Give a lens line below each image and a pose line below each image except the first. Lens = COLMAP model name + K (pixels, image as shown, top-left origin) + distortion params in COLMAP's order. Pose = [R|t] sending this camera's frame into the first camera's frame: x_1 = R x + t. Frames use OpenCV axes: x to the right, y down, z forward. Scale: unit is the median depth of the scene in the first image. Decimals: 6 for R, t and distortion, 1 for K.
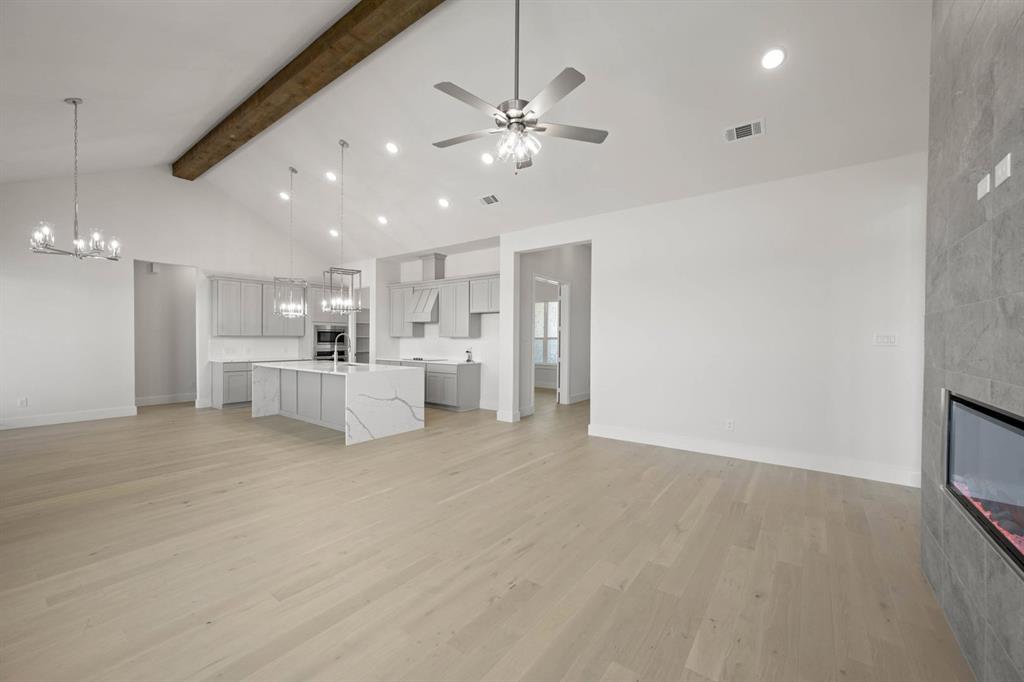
lens RADIAL K [[399.3, 0, 512.0], [0, 399.3, 341.0], [0, 0, 1]] dist [0.000442, -0.000044]
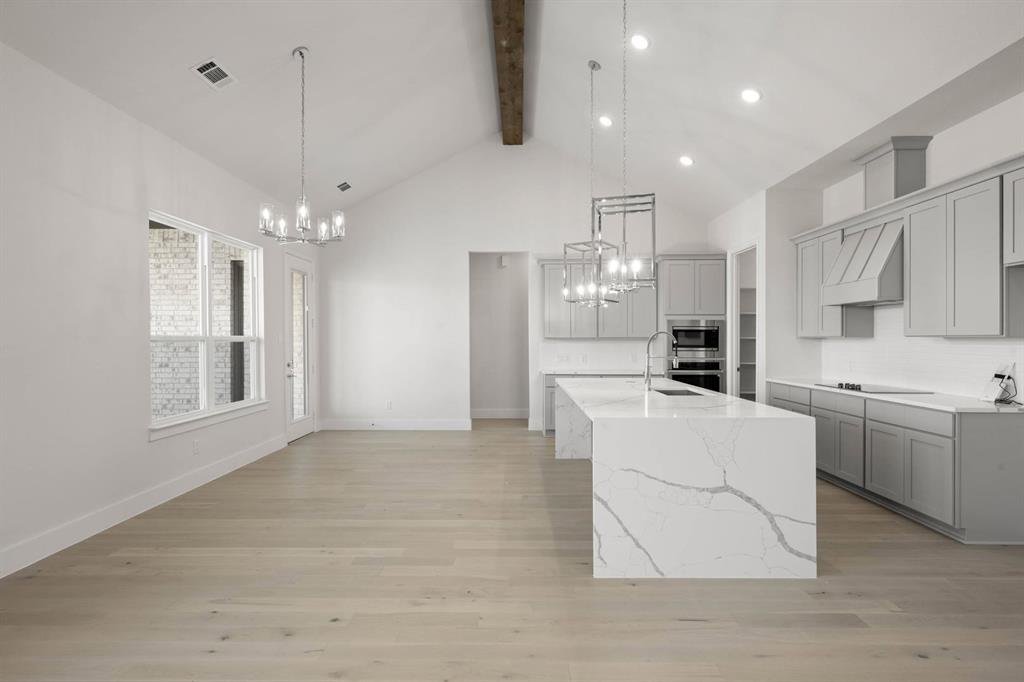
lens RADIAL K [[498.6, 0, 512.0], [0, 498.6, 341.0], [0, 0, 1]] dist [-0.001844, -0.000107]
pose [[0.588616, -0.003982, -0.808403, -0.006659], [-0.000462, 0.999986, -0.005262, -0.002661], [0.808413, 0.003470, 0.588605, 0.381634]]
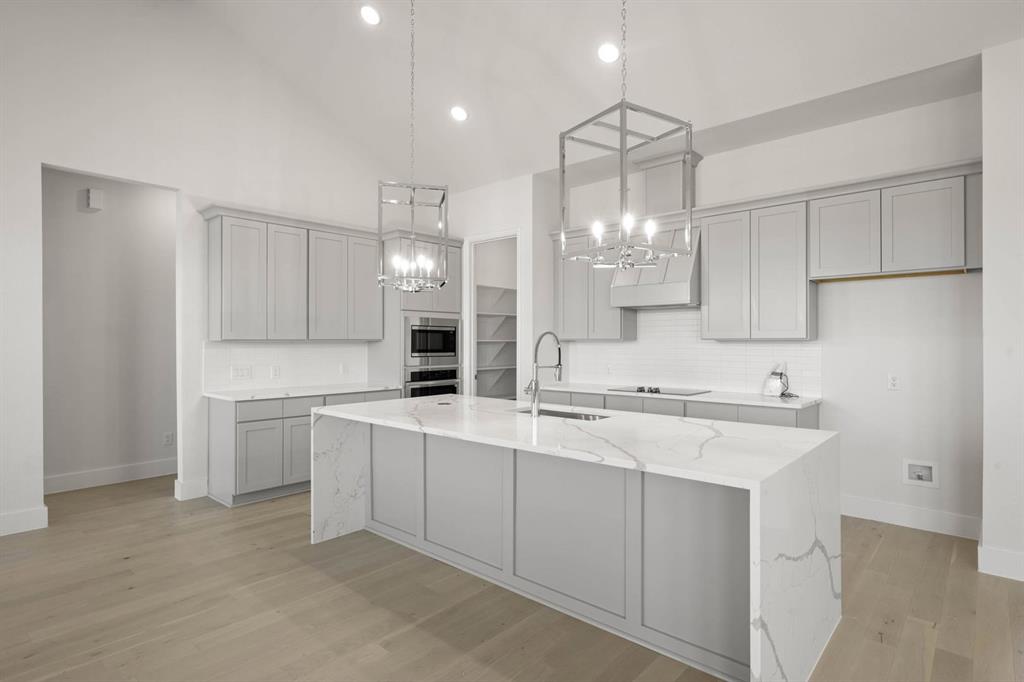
lens RADIAL K [[530.3, 0, 512.0], [0, 530.3, 341.0], [0, 0, 1]] dist [0.001296, 0.000235]
pose [[0.995844, -0.006908, -0.090808, -0.345679], [0.006019, 0.999931, -0.010063, -0.003841], [0.090871, 0.009474, 0.995818, 0.420884]]
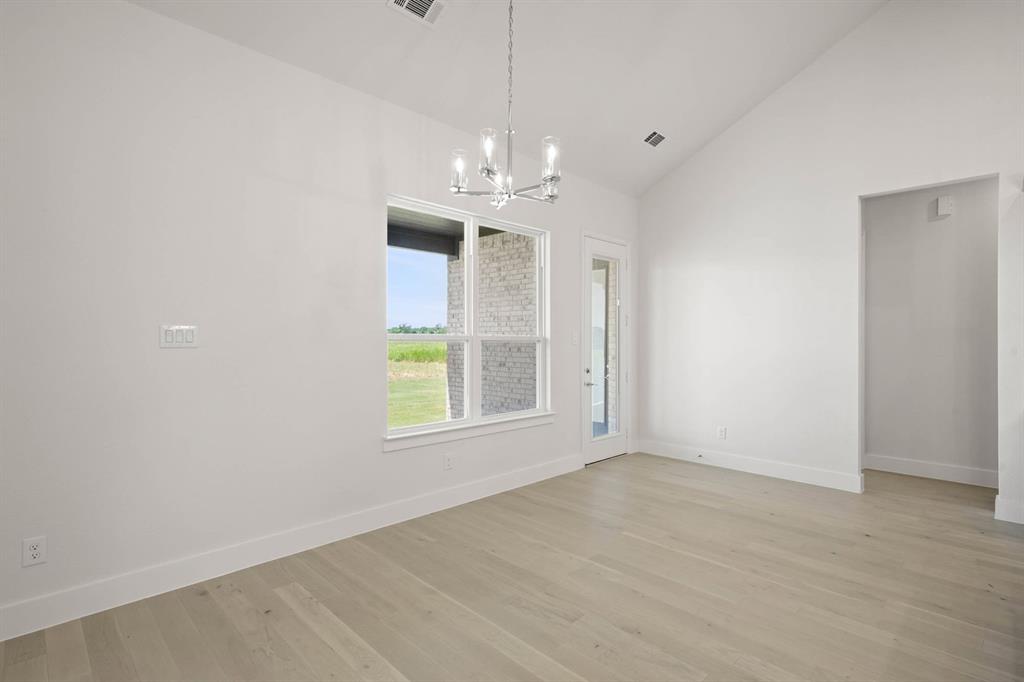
lens RADIAL K [[491.9, 0, 512.0], [0, 491.9, 341.0], [0, 0, 1]] dist [-0.003542, -0.000105]
pose [[-0.146369, -0.004558, -0.989220, -0.210305], [-0.013274, 0.999908, -0.002644, -0.004888], [0.989141, 0.012744, -0.146416, 0.566669]]
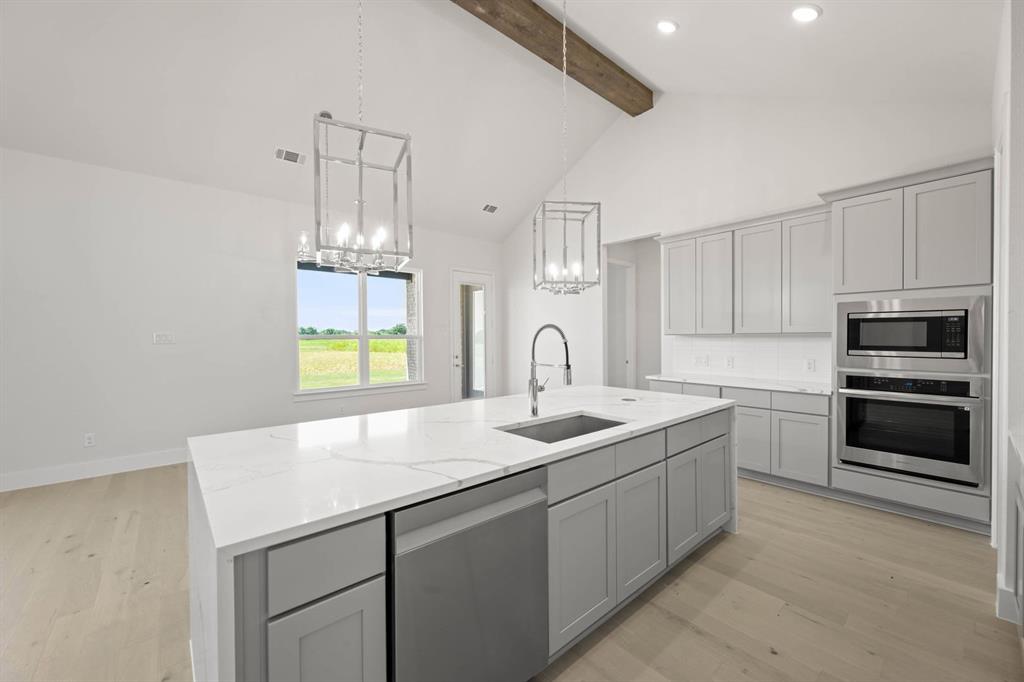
lens RADIAL K [[399.3, 0, 512.0], [0, 399.3, 341.0], [0, 0, 1]] dist [0.000442, -0.000044]
pose [[-0.211667, 0.003977, -0.977334, -0.078199], [-0.004315, 0.999978, 0.005004, -0.005557], [0.977332, 0.005276, -0.211645, 0.875049]]
